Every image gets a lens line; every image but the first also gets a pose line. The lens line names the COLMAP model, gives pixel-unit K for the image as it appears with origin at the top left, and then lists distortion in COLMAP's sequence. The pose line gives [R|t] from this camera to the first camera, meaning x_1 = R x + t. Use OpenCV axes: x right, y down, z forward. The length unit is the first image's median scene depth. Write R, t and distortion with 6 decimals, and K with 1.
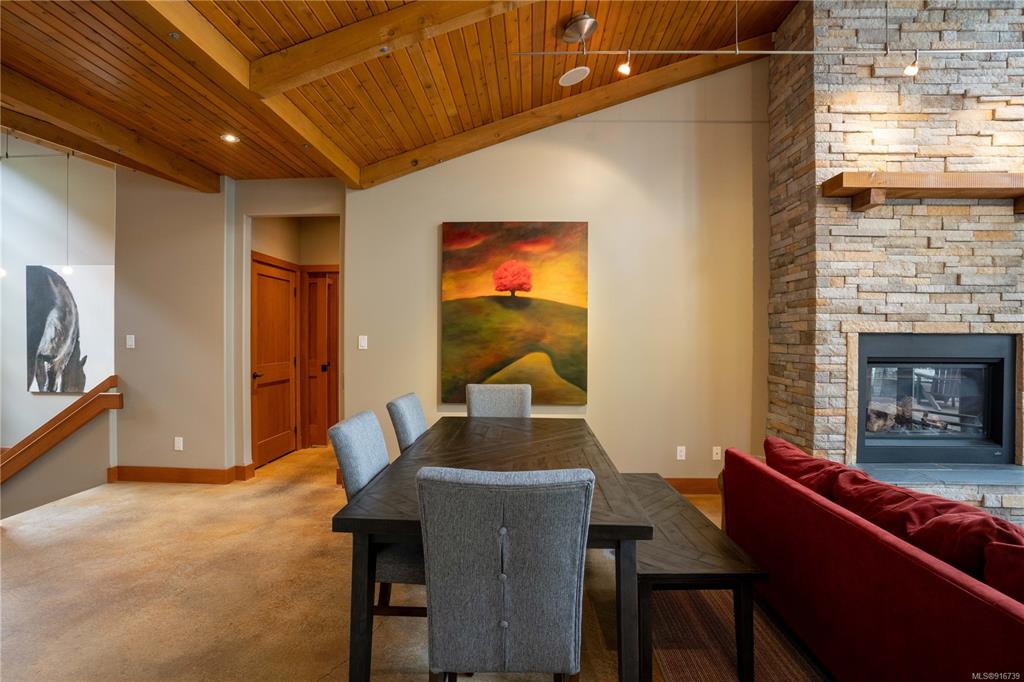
lens RADIAL K [[501.2, 0, 510.0], [0, 501.2, 340.6], [0, 0, 1]] dist [-0.011354, 0.002214]
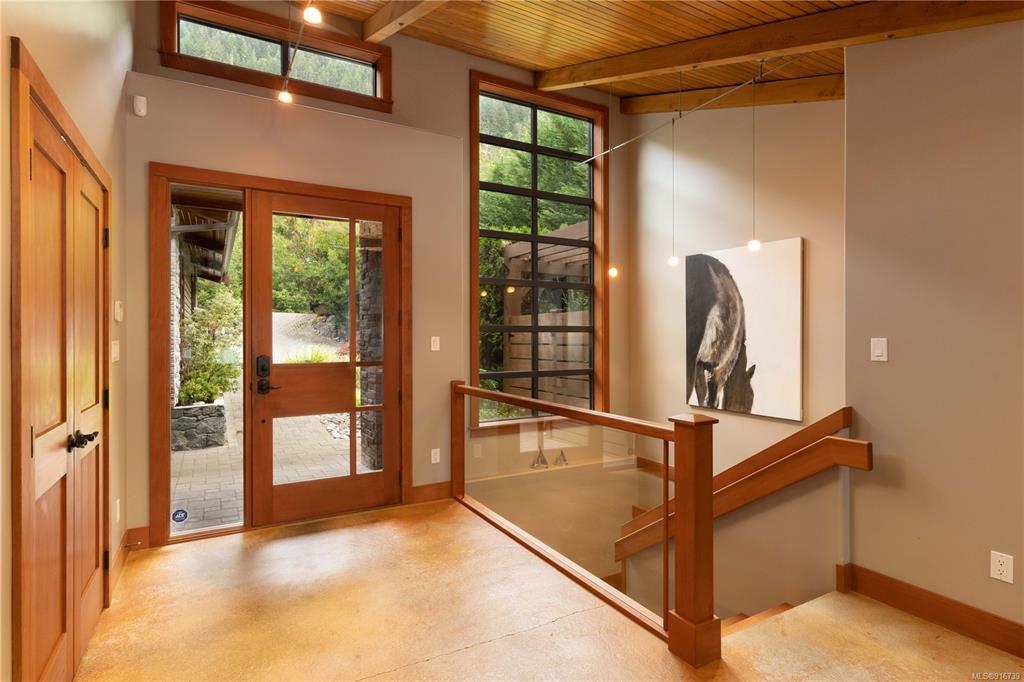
lens RADIAL K [[501.2, 0, 509.1], [0, 501.2, 337.4], [0, 0, 1]] dist [-0.011354, 0.002214]
pose [[0.535441, -0.003840, -0.844564, -0.413146], [-0.002259, 0.999980, -0.005979, -0.005776], [0.844570, 0.005109, 0.535421, 0.286147]]
